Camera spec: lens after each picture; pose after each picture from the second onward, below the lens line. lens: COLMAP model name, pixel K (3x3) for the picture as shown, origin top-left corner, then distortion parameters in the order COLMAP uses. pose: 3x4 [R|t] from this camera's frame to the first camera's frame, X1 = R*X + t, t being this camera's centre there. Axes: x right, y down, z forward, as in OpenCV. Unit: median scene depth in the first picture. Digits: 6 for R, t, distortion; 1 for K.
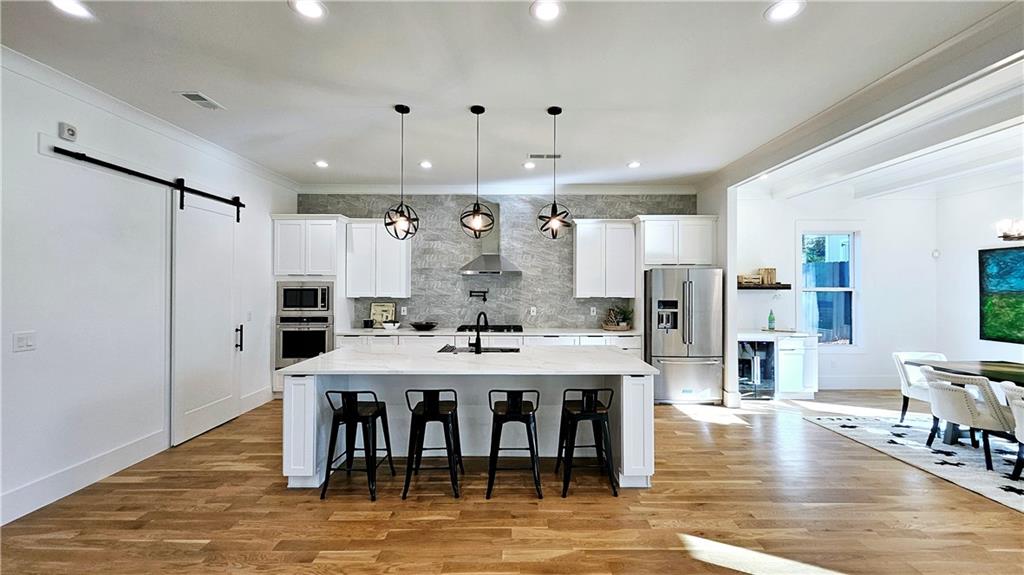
lens RADIAL K [[407.4, 0, 513.5], [0, 407.4, 285.8], [0, 0, 1]] dist [0.004426, 0.000562]
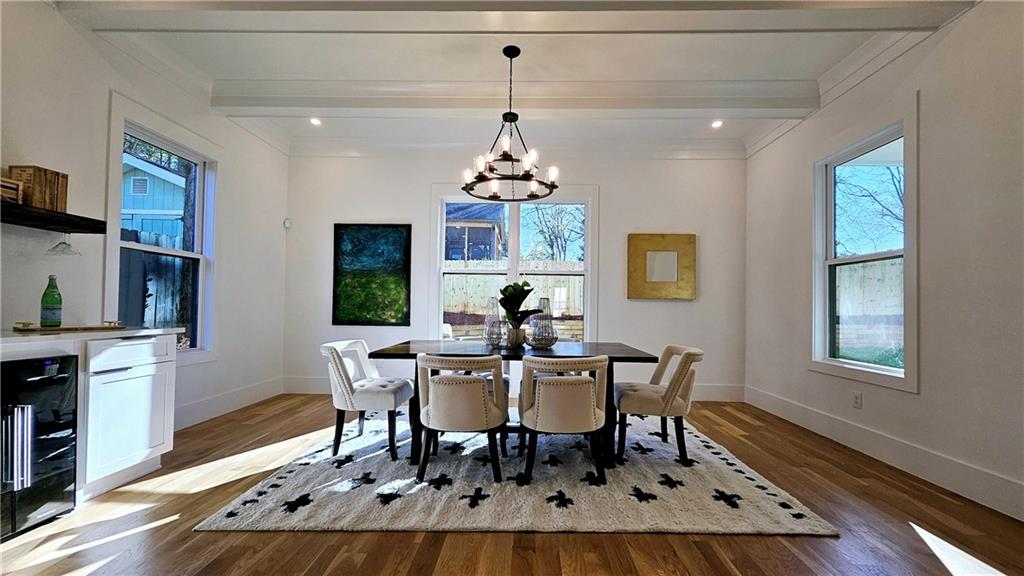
lens RADIAL K [[408.4, 0, 521.3], [0, 408.4, 299.4], [0, 0, 1]] dist [0.002768, 0.000011]
pose [[0.010984, 0.018507, 0.999768, 0.261100], [-0.019974, 0.999633, -0.018285, 0.083244], [-0.999740, -0.019768, 0.011350, 0.580692]]
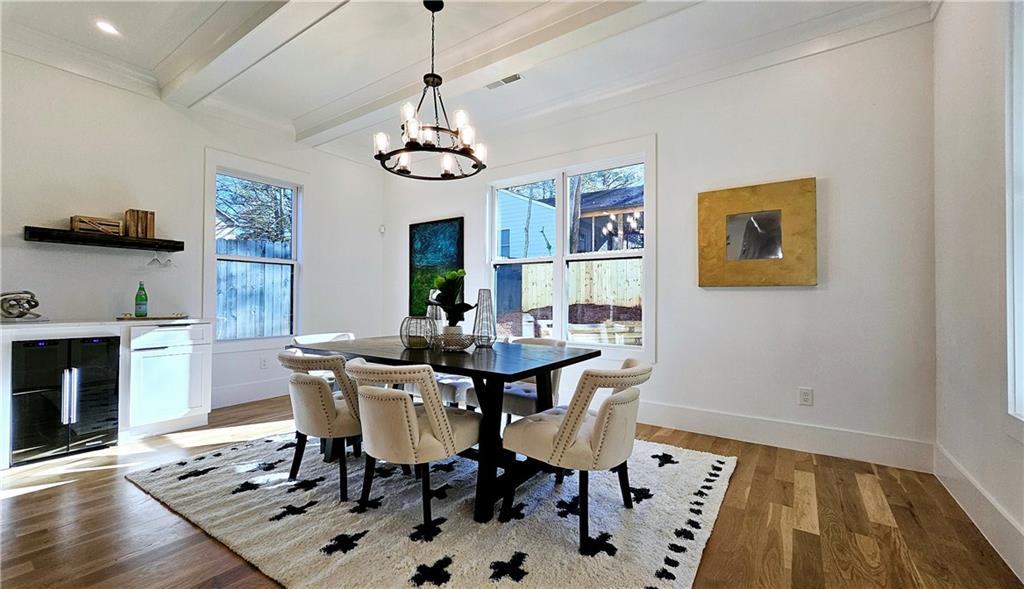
lens RADIAL K [[416.4, 0, 512.0], [0, 416.4, 294.5], [0, 0, 1]] dist [0.001485, 0.000193]
pose [[0.560678, 0.010521, 0.827967, 0.464716], [-0.009042, 0.999937, -0.006583, 0.079050], [-0.827984, -0.003796, 0.560738, 0.256950]]
